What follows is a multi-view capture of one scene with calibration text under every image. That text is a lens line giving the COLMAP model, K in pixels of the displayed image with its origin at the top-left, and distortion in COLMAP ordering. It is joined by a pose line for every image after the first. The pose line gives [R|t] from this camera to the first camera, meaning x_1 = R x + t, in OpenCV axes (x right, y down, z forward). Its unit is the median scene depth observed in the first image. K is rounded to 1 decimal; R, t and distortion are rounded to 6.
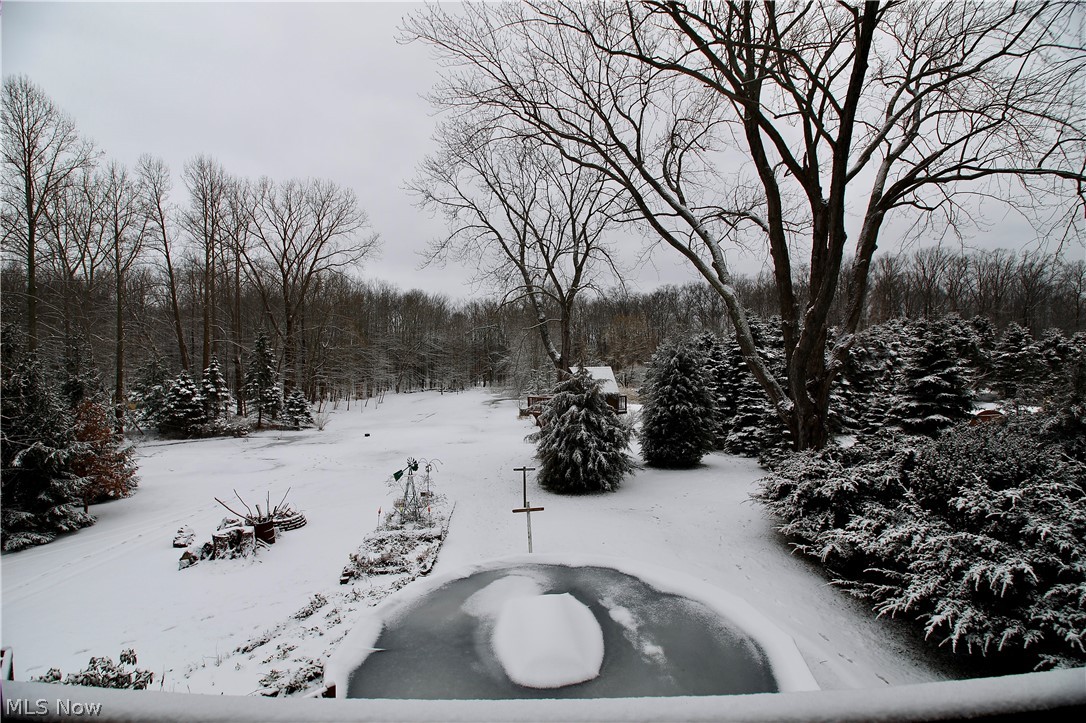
lens RADIAL K [[477.1, 0, 533.2], [0, 477.1, 366.5], [0, 0, 1]] dist [-0.032464, -0.006025]
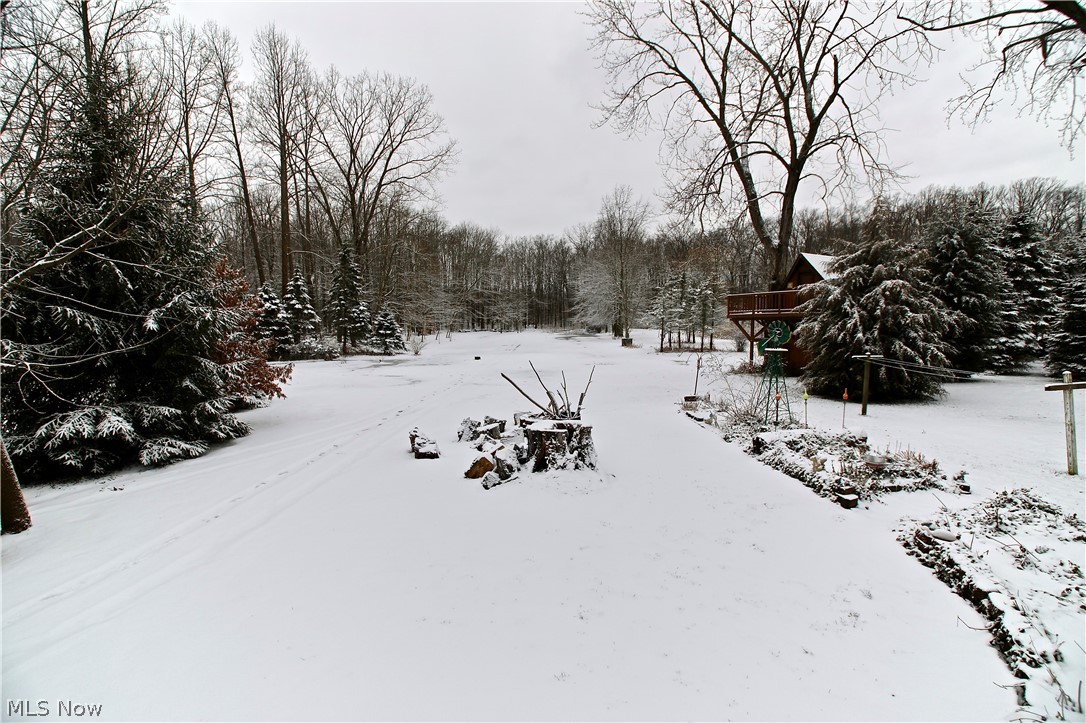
lens RADIAL K [[477.1, 0, 533.2], [0, 477.1, 366.5], [0, 0, 1]] dist [-0.032464, -0.006025]
pose [[0.999096, 0.007771, -0.041804, -0.217676], [-0.003538, 0.994942, 0.100387, 0.074096], [0.042372, -0.100148, 0.994070, 0.140552]]
